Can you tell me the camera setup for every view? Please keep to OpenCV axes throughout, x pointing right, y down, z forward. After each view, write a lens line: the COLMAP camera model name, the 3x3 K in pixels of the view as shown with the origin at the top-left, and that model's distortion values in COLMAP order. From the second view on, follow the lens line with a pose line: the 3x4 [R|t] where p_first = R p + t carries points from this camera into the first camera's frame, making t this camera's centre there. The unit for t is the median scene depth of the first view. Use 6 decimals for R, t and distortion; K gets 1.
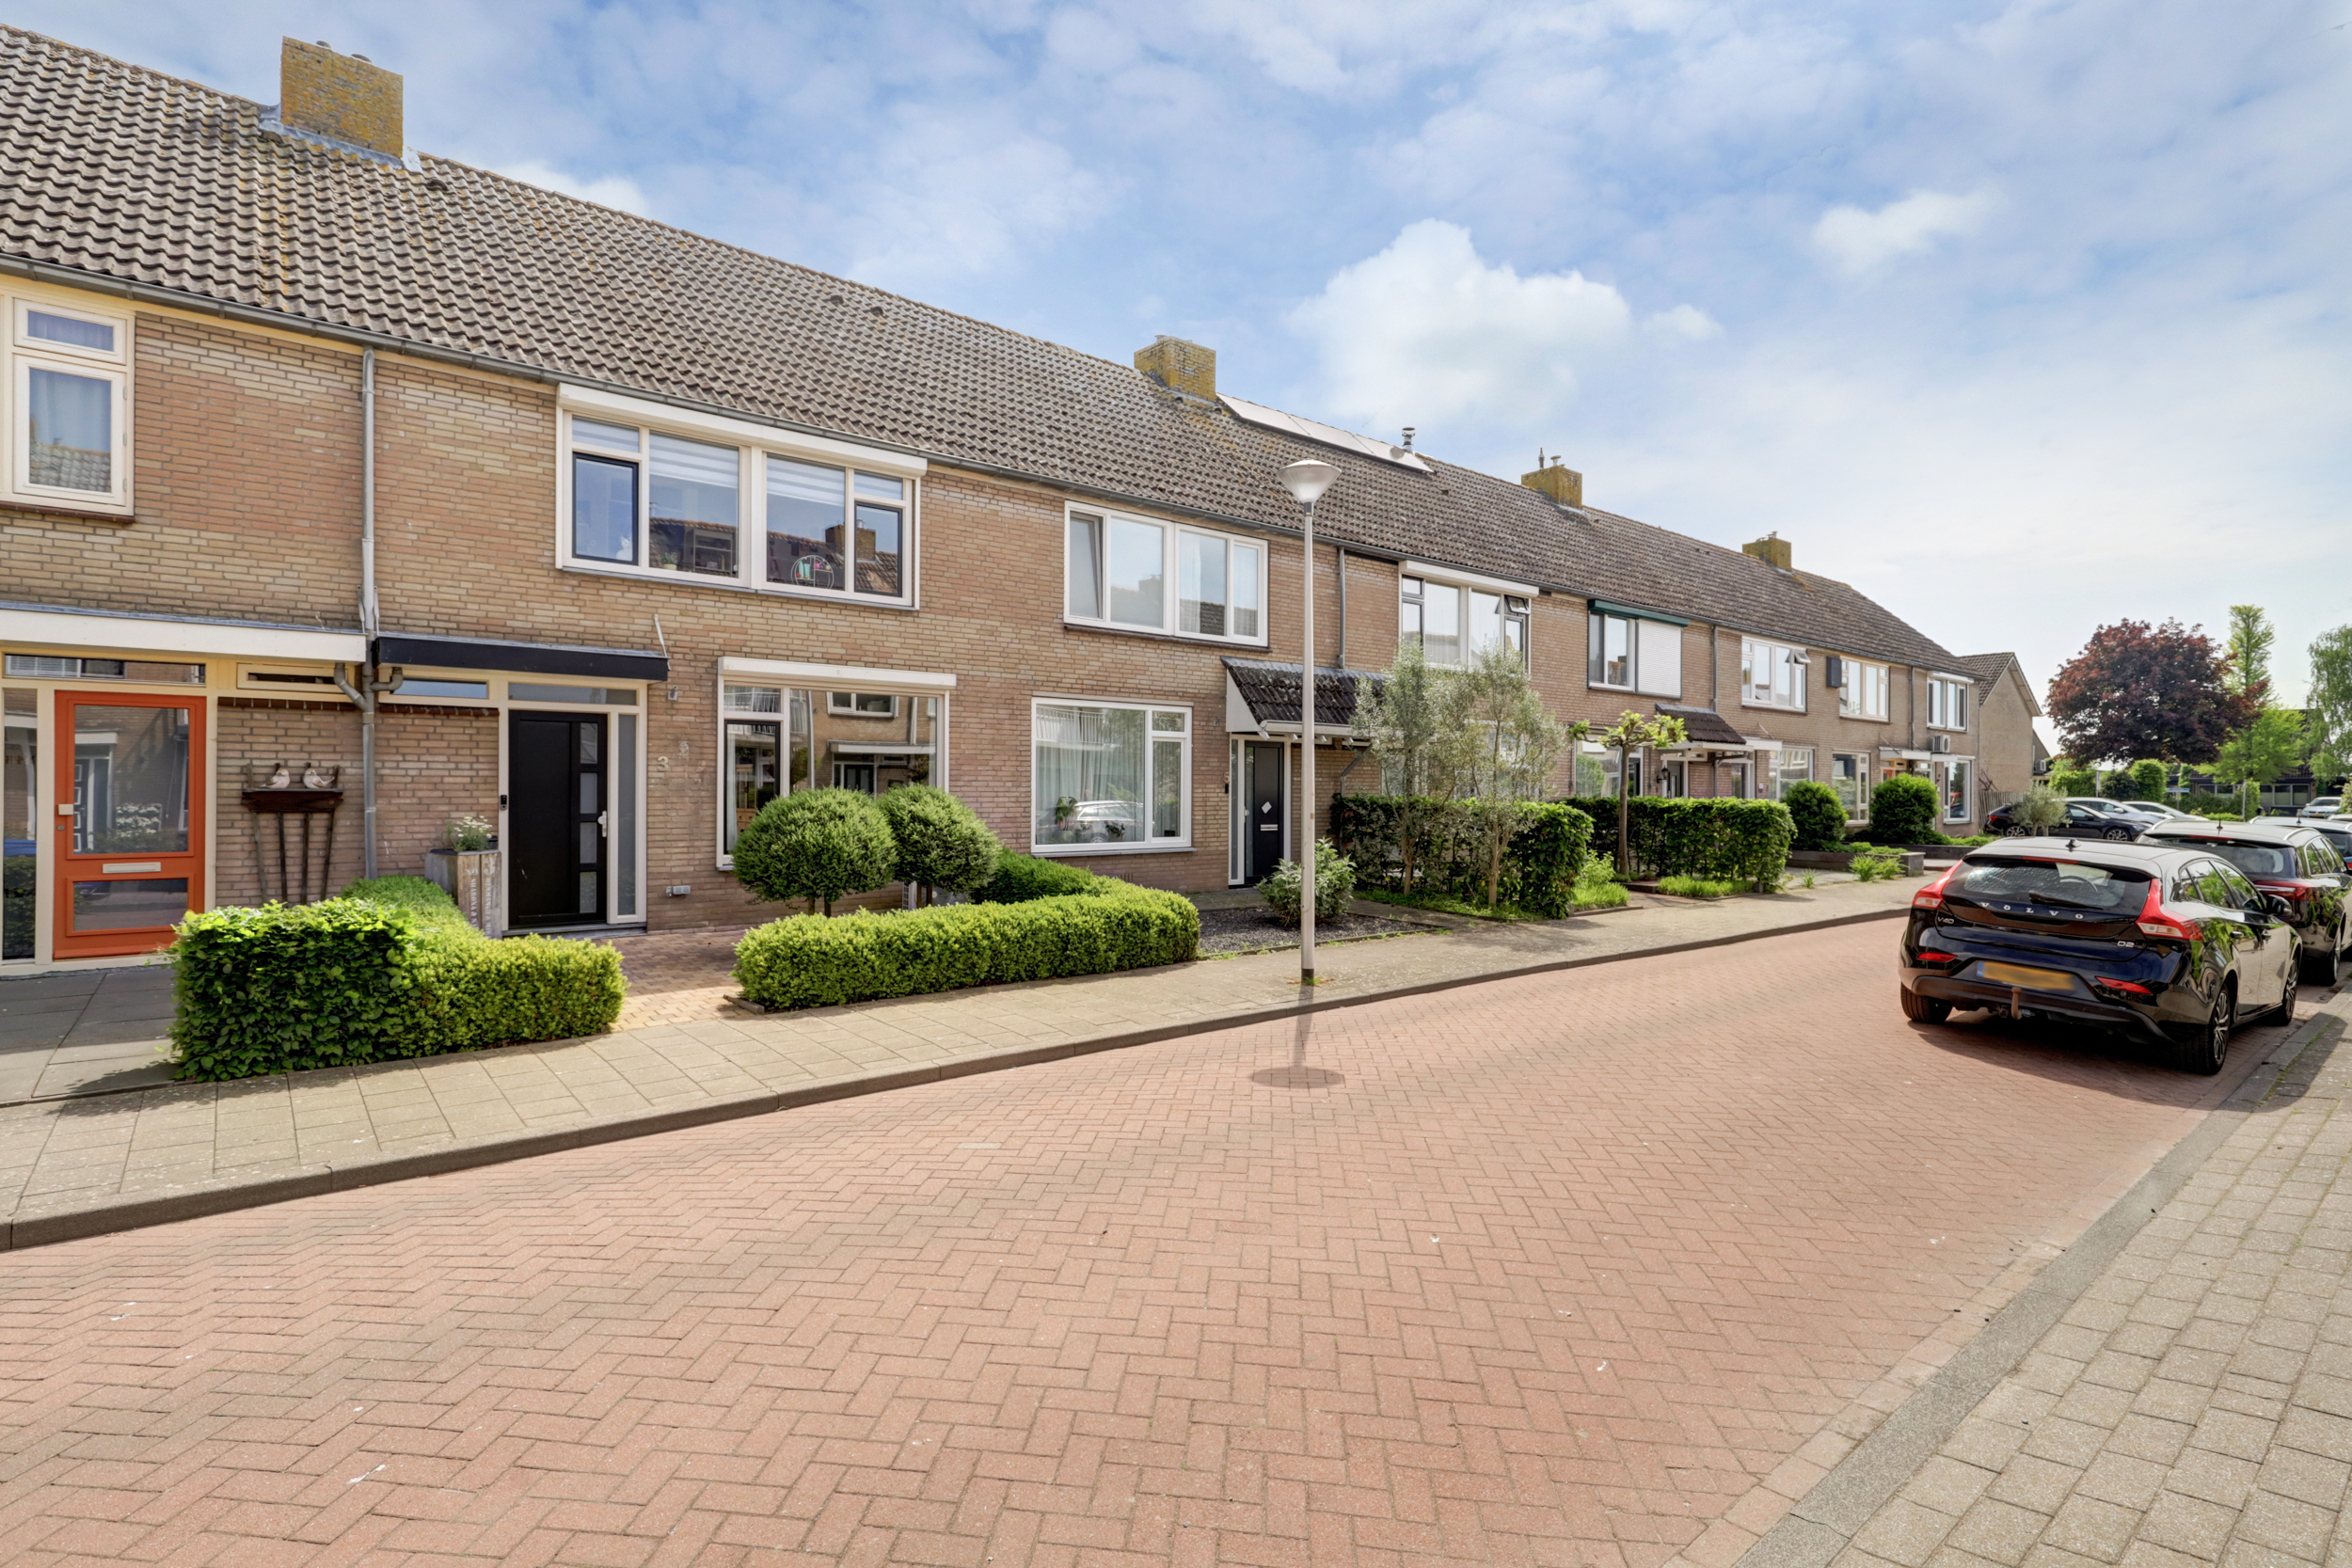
lens RADIAL K [[1134.5, 0, 1164.1], [0, 1134.5, 793.9], [0, 0, 1]] dist [-0.000079, -0.000251]
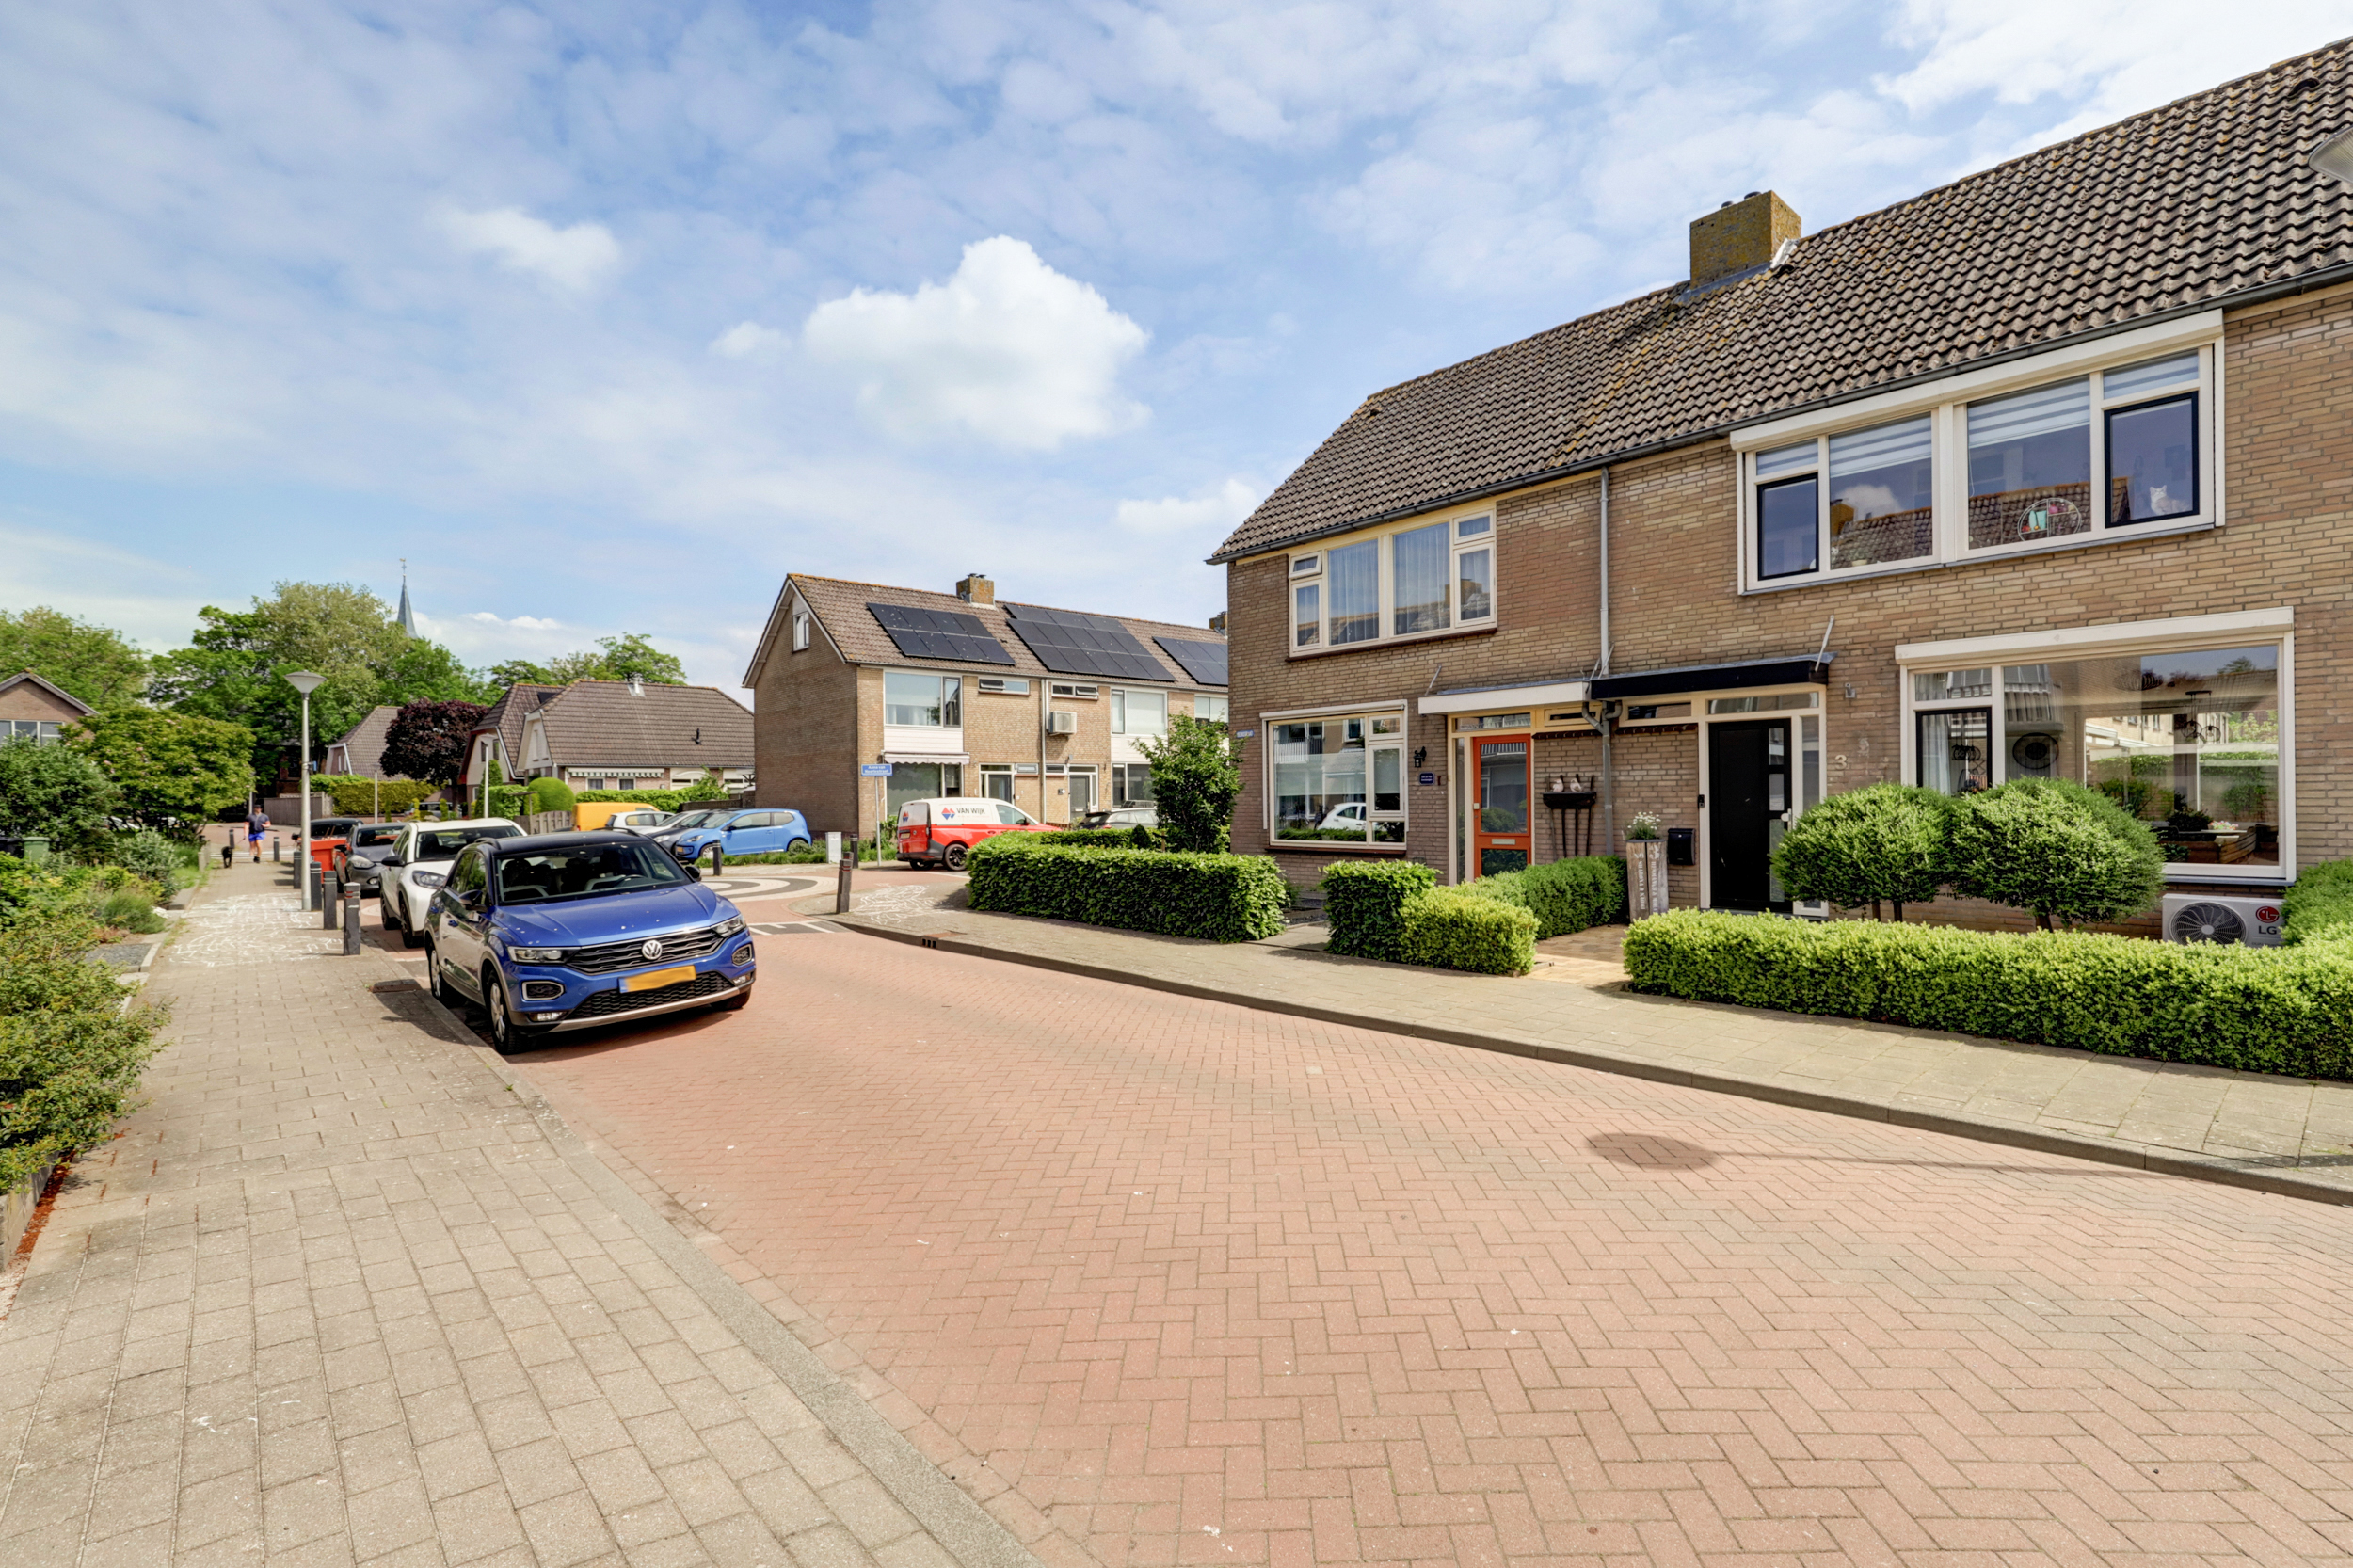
lens RADIAL K [[1067.9, 0, 1179.7], [0, 1067.9, 795.2], [0, 0, 1]] dist [0.001810, -0.000422]
pose [[0.042355, -0.007752, -0.999073, 0.487685], [0.011672, 0.999905, -0.007264, 0.002927], [0.999034, -0.011354, 0.042442, 0.377164]]
